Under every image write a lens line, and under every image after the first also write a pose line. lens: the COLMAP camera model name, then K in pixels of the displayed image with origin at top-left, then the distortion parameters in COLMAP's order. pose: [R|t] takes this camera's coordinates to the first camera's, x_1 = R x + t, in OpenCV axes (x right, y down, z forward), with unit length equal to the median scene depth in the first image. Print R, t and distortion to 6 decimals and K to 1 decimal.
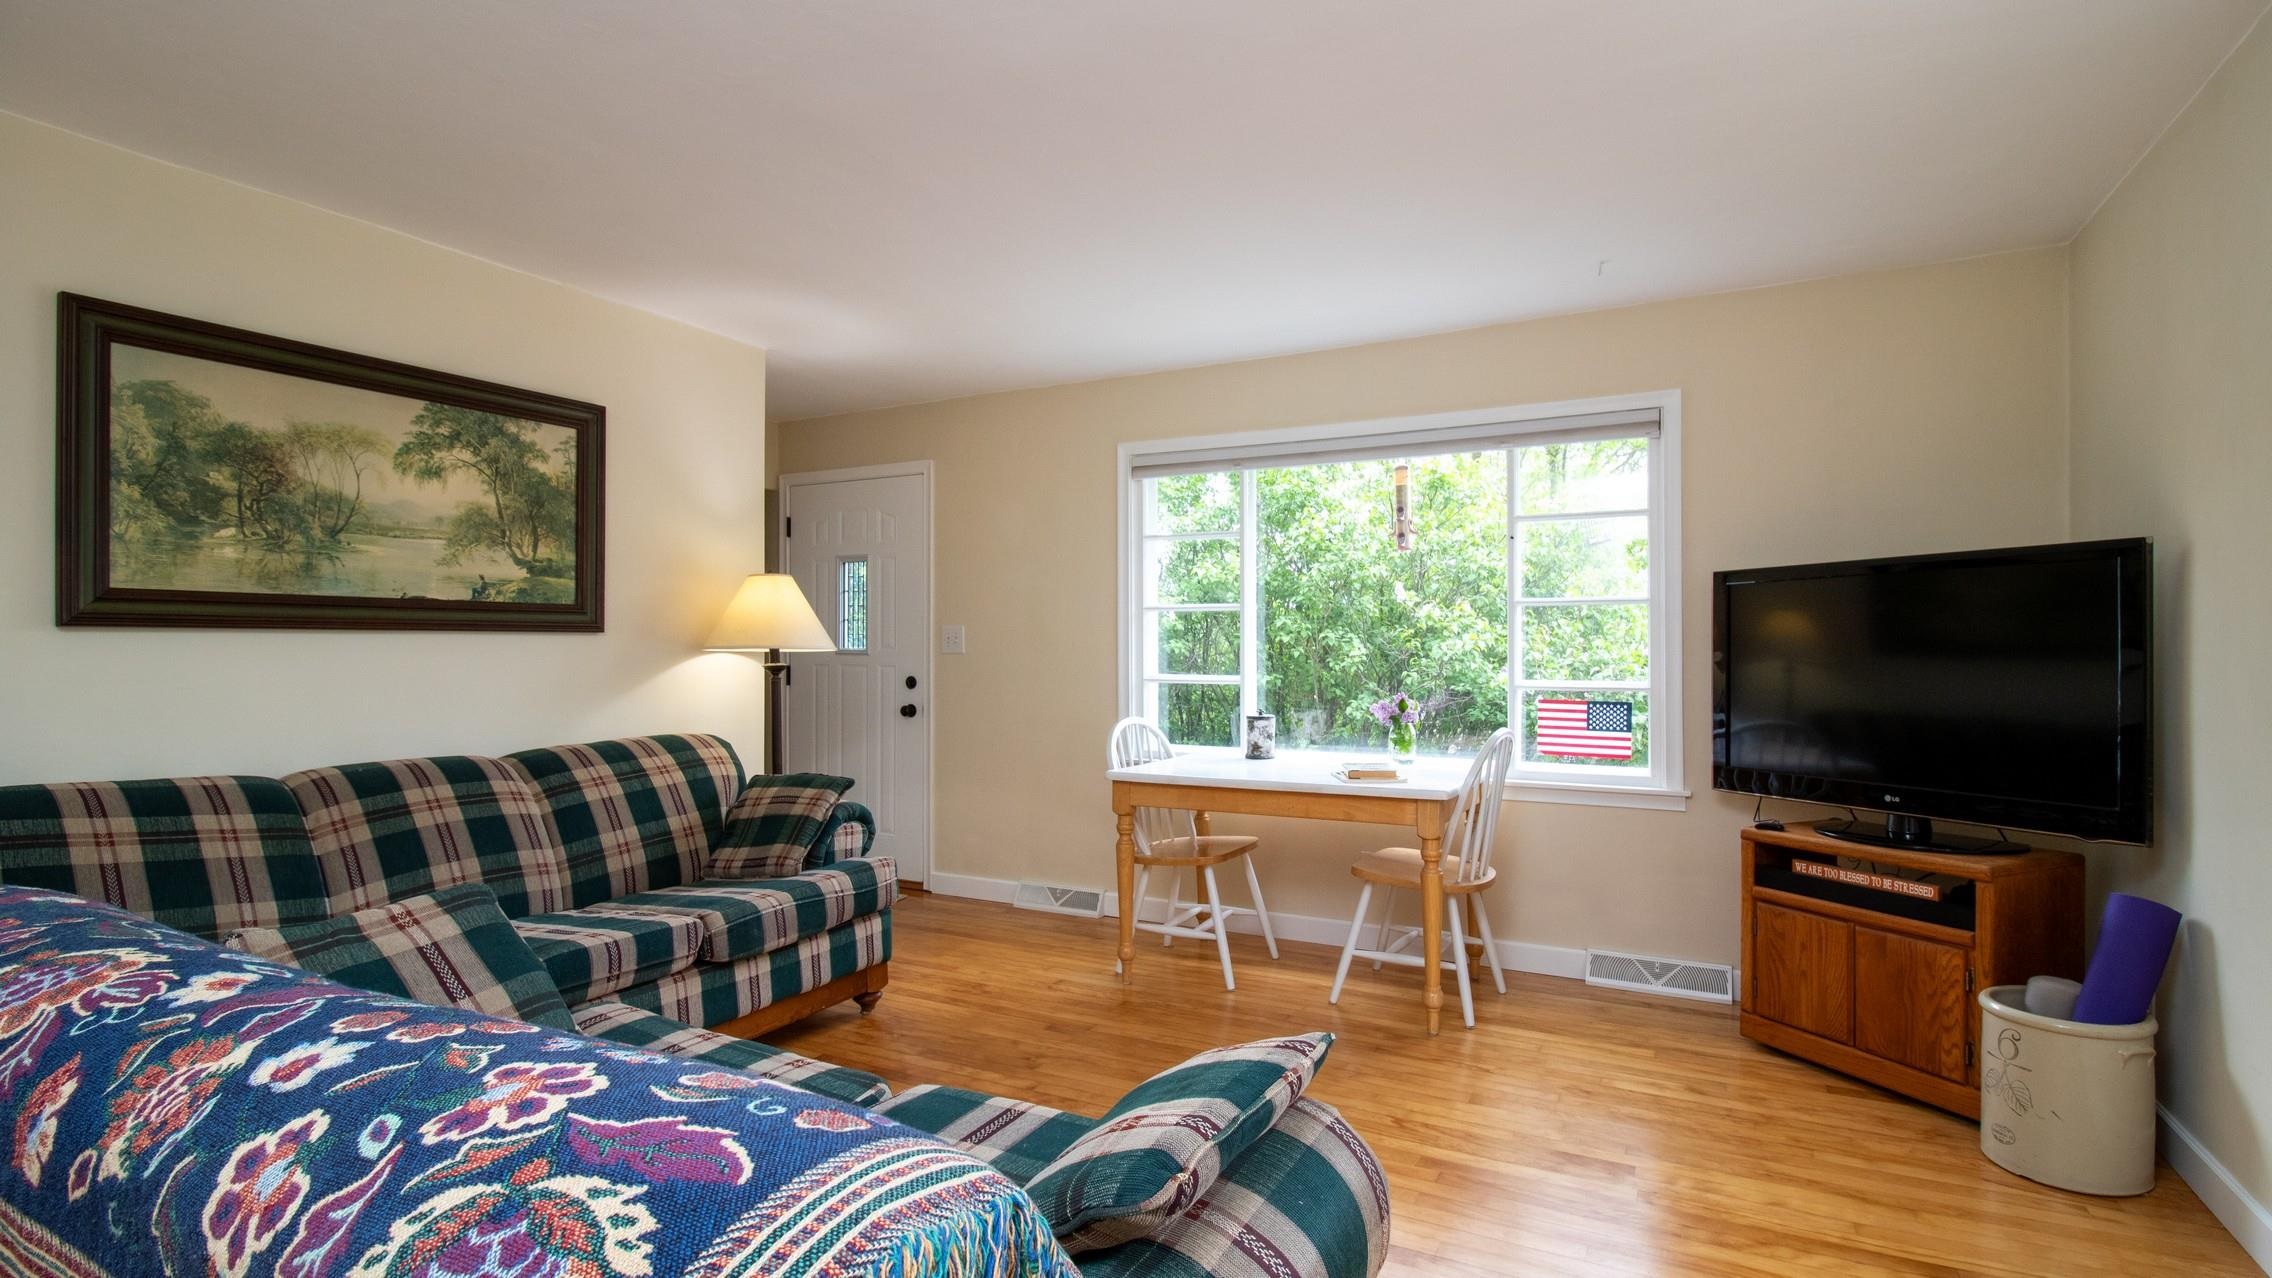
lens RADIAL K [[1060.9, 0, 1151.8], [0, 1060.9, 644.1], [0, 0, 1]] dist [-0.012717, -0.001049]
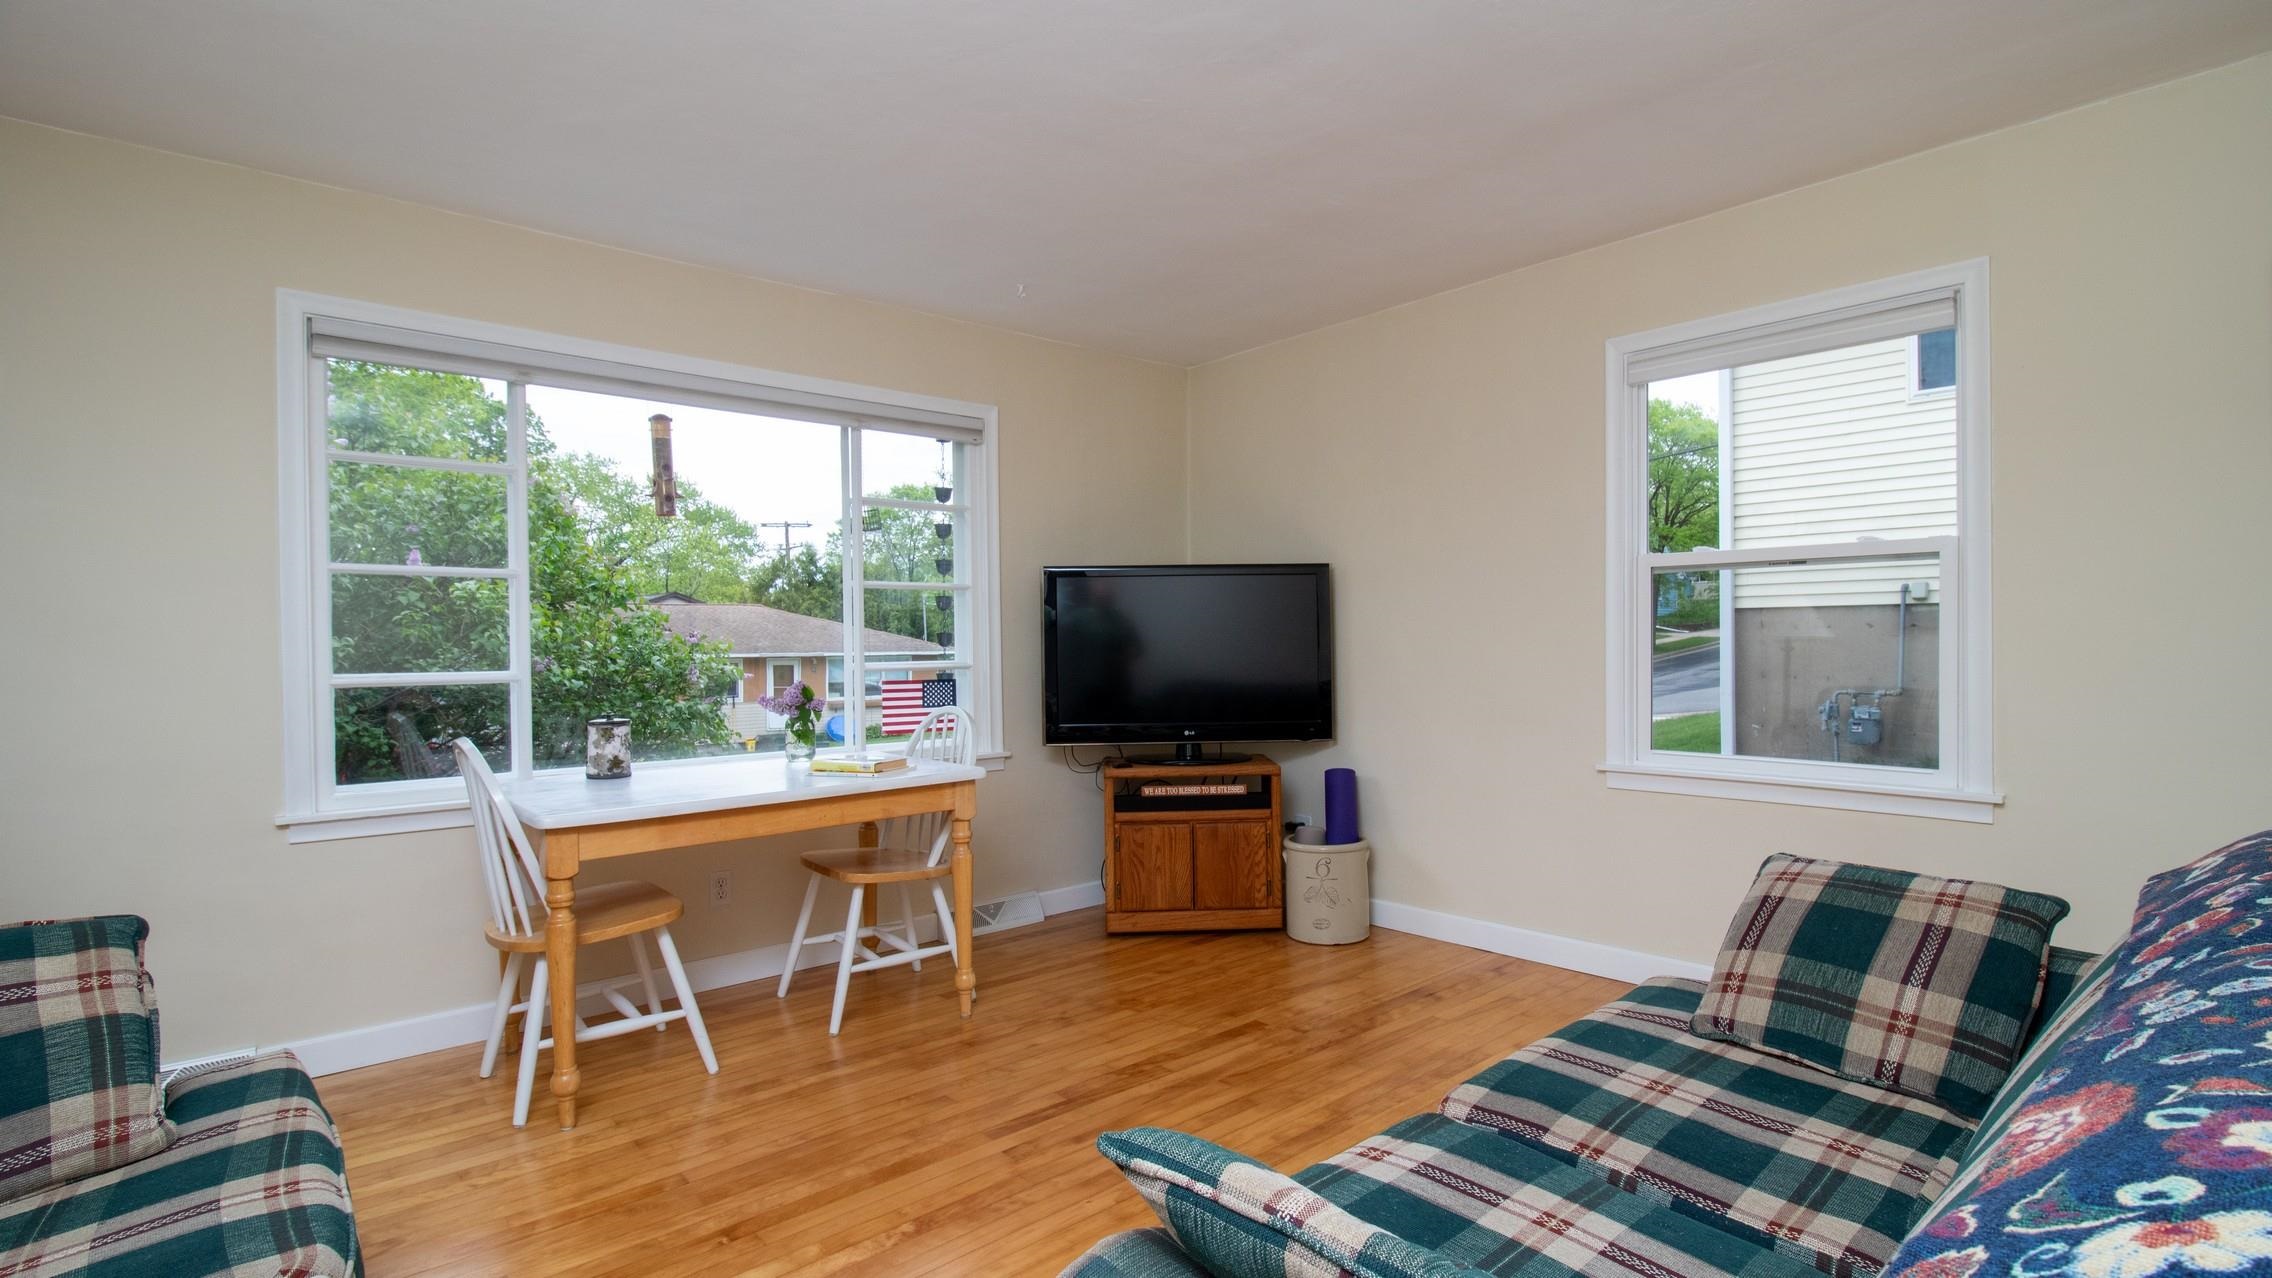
lens RADIAL K [[1060.9, 0, 1157.9], [0, 1060.9, 638.9], [0, 0, 1]] dist [-0.012717, -0.001049]
pose [[0.341702, -0.000799, 0.939808, -0.657609], [0.004988, 0.999987, -0.000964, 0.019157], [-0.939795, 0.005017, 0.341702, 0.534552]]
